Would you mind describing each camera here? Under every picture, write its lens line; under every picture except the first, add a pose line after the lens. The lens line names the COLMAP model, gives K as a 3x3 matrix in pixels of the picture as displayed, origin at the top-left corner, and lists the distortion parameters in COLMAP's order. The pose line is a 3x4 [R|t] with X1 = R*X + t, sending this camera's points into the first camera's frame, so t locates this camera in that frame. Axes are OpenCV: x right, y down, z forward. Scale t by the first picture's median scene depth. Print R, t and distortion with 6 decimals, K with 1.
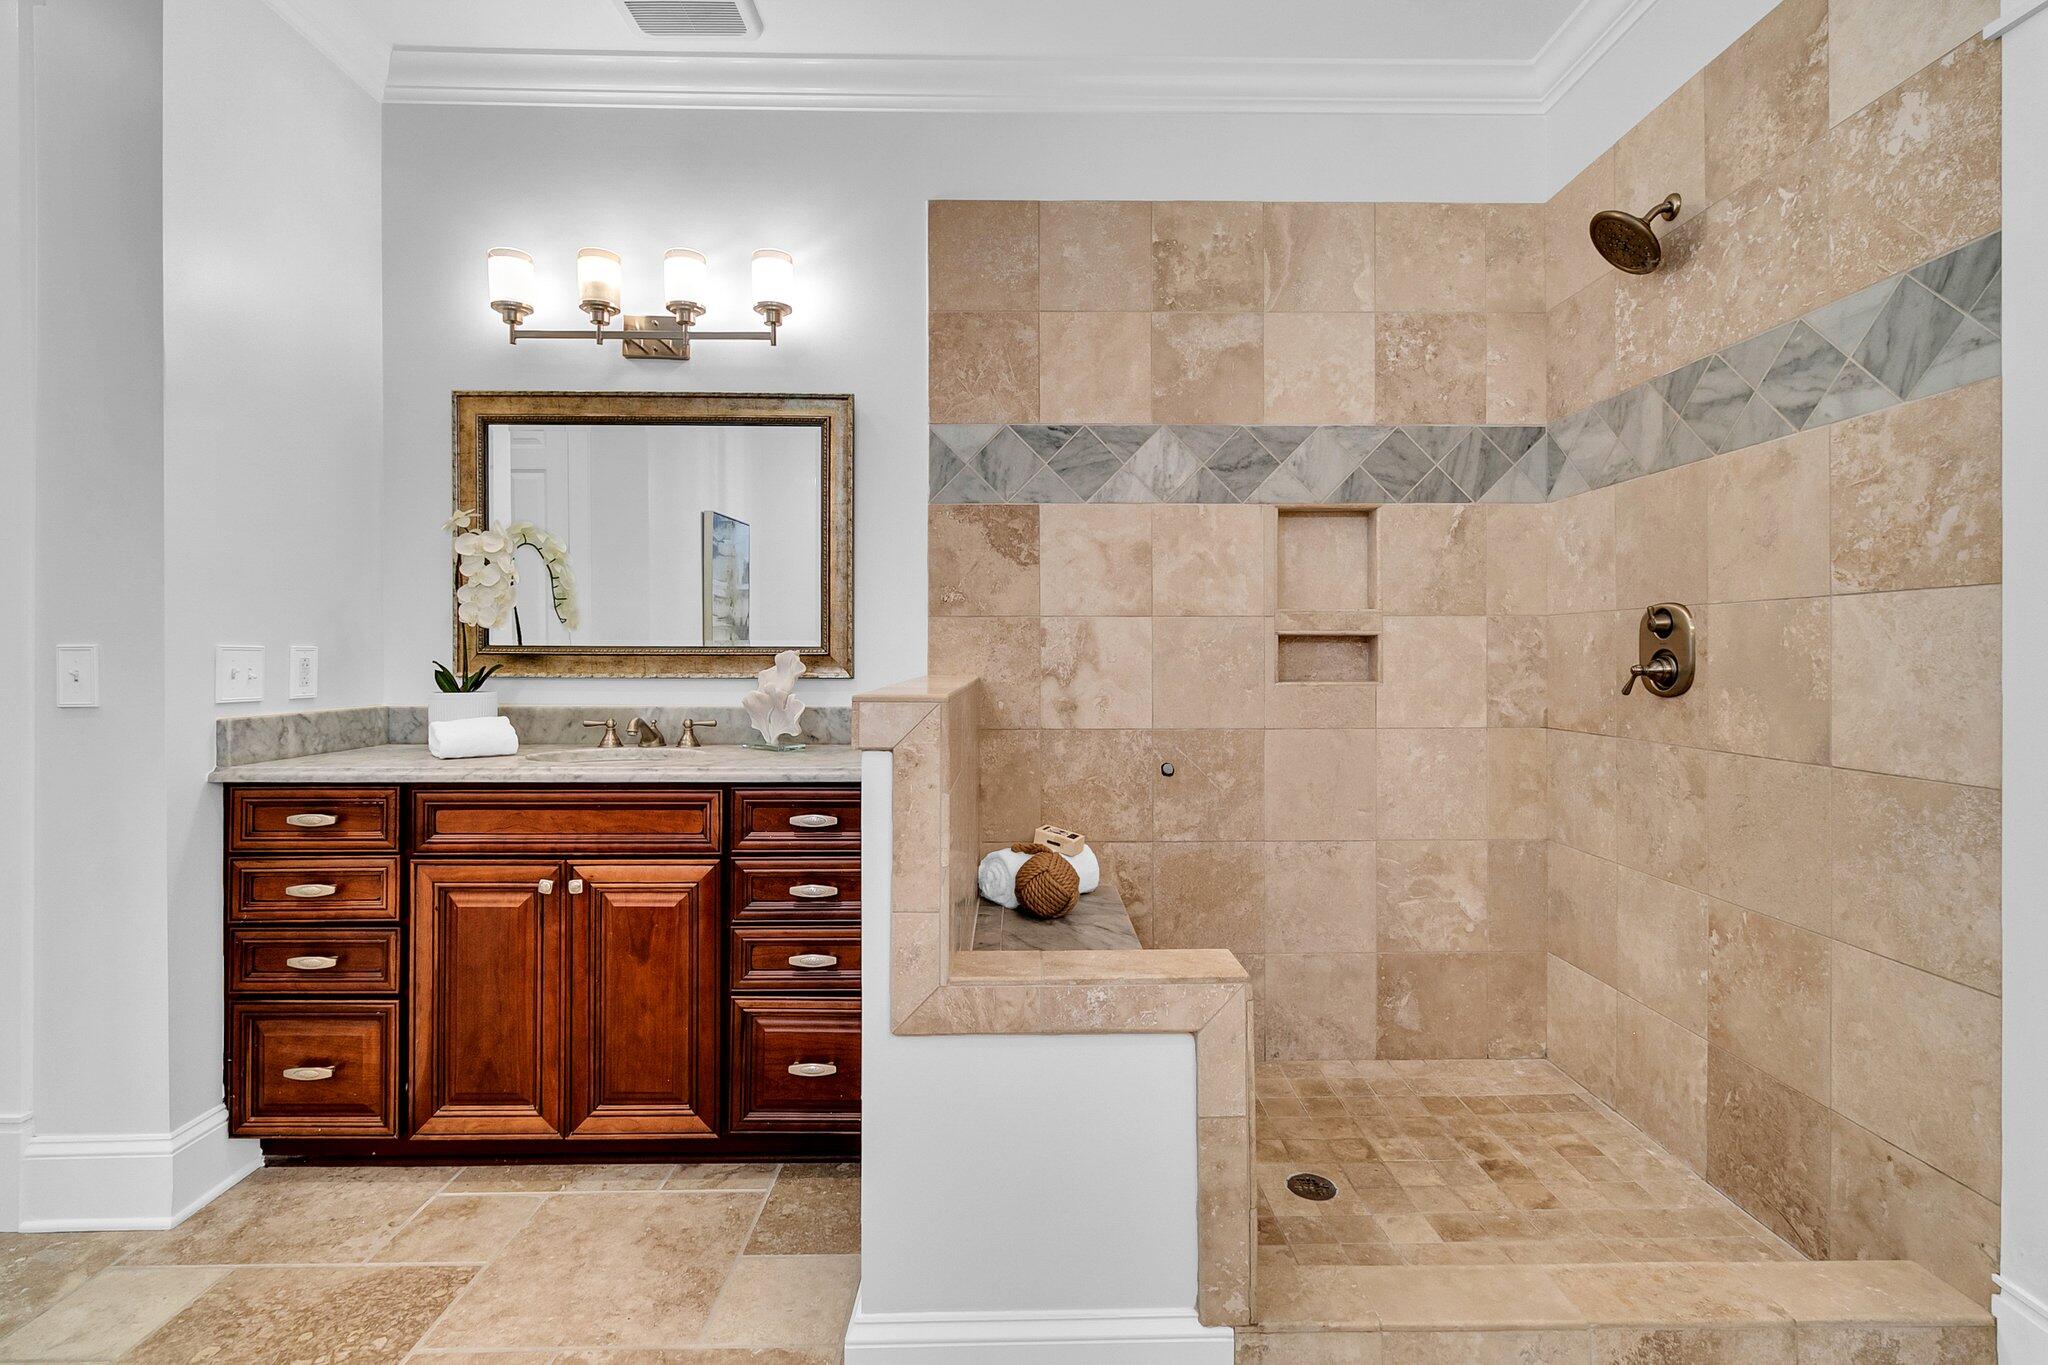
lens RADIAL K [[968.8, 0, 1026.8], [0, 968.8, 664.9], [0, 0, 1]] dist [-0.001938, 0.001987]
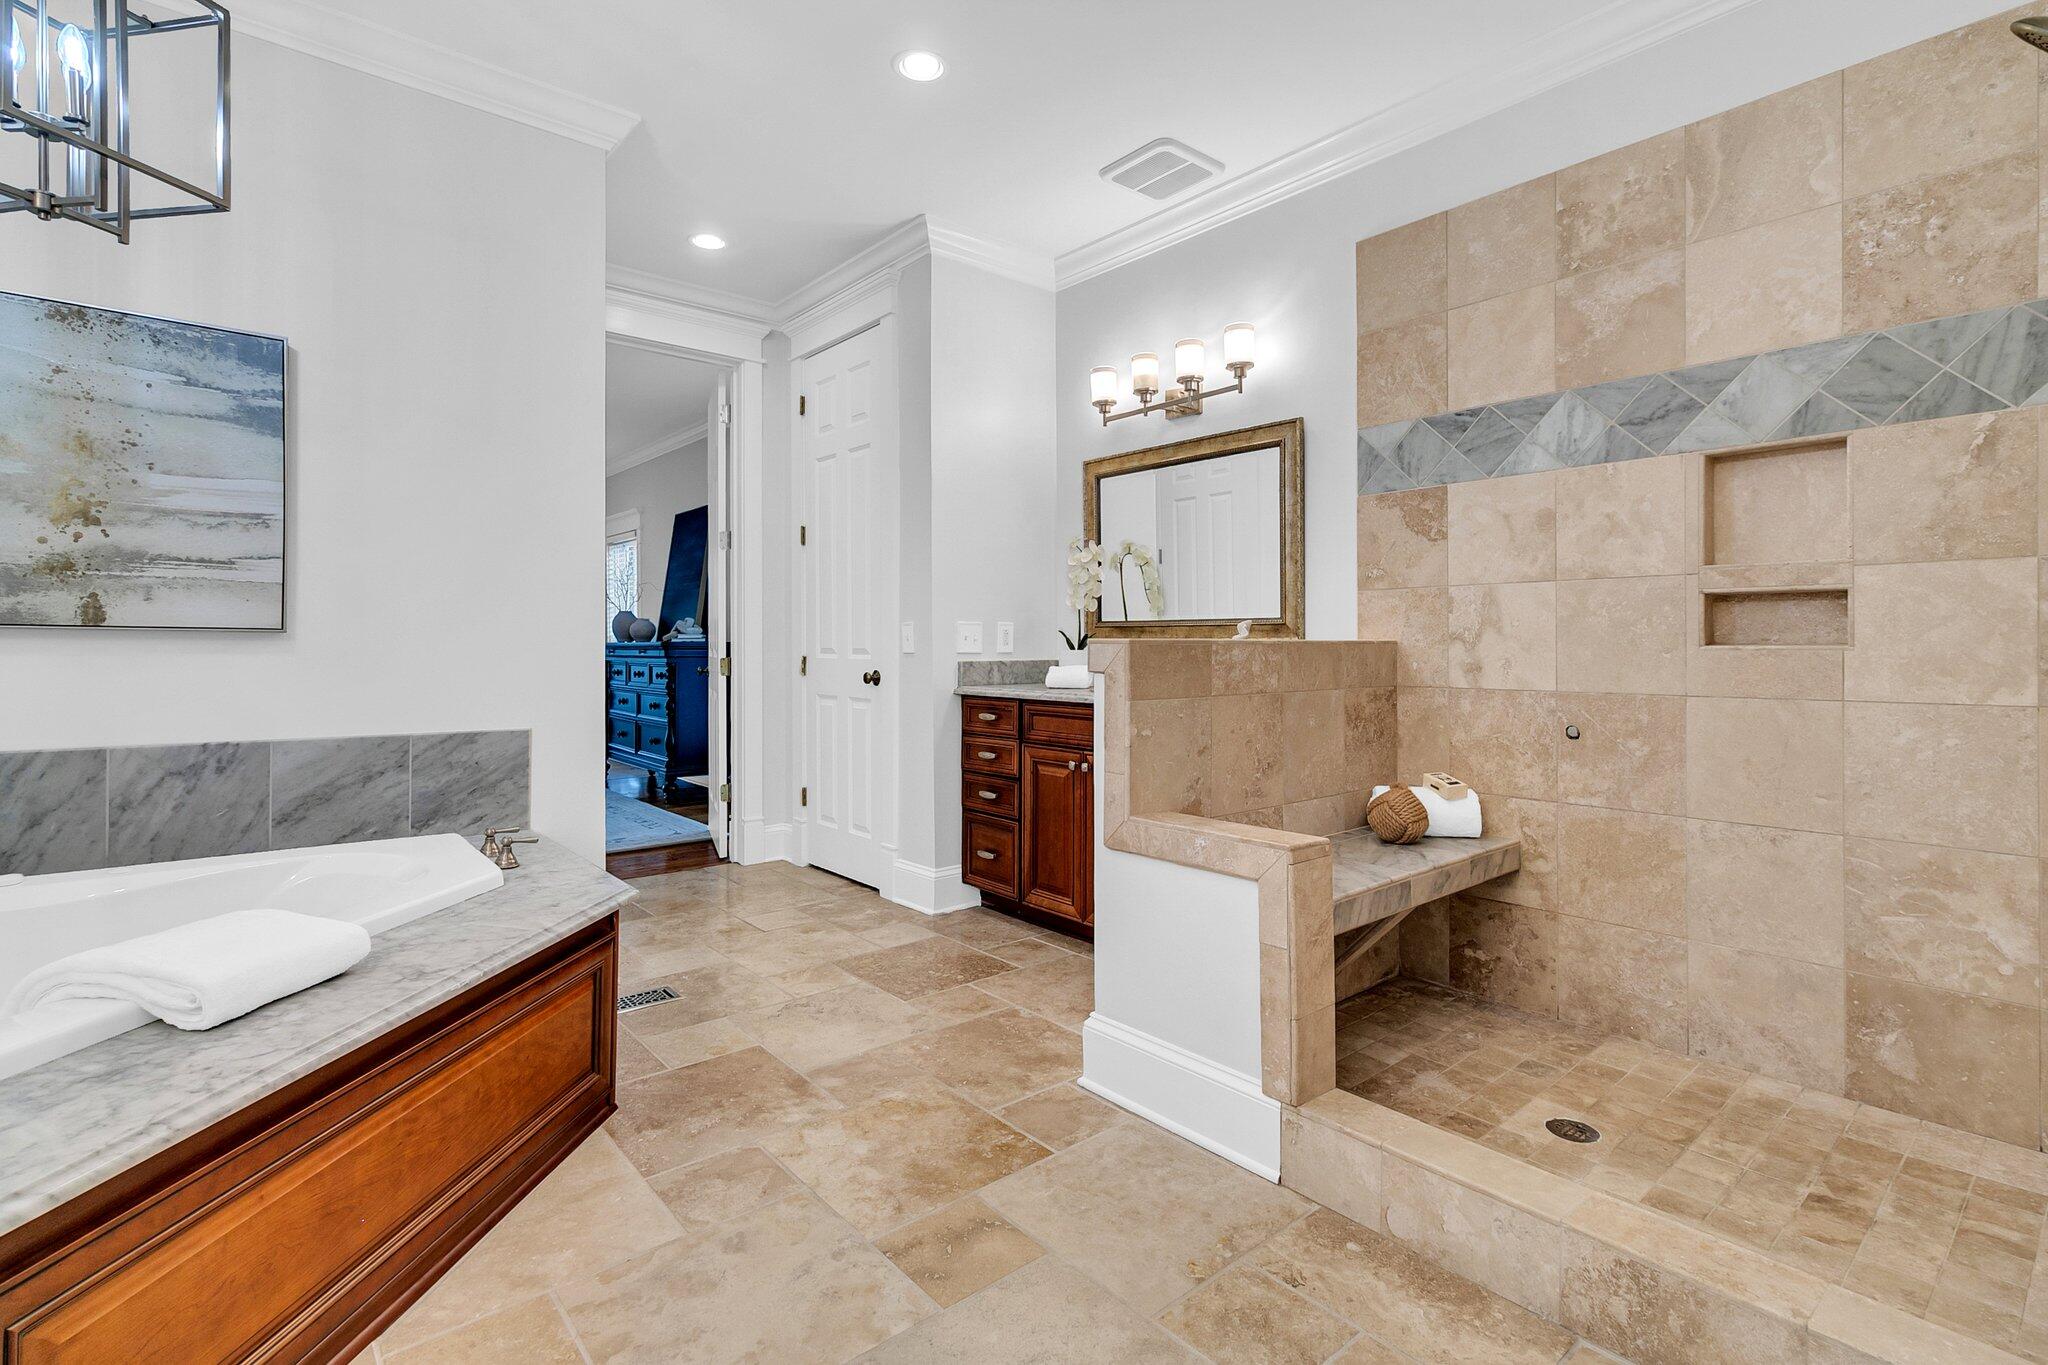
lens RADIAL K [[968.8, 0, 1027.2], [0, 968.8, 669.0], [0, 0, 1]] dist [-0.001938, 0.001987]
pose [[0.631360, 0.018744, -0.775263, 0.588502], [-0.007293, 0.999807, 0.018233, 0.029101], [0.775455, -0.005858, 0.631375, -0.076969]]
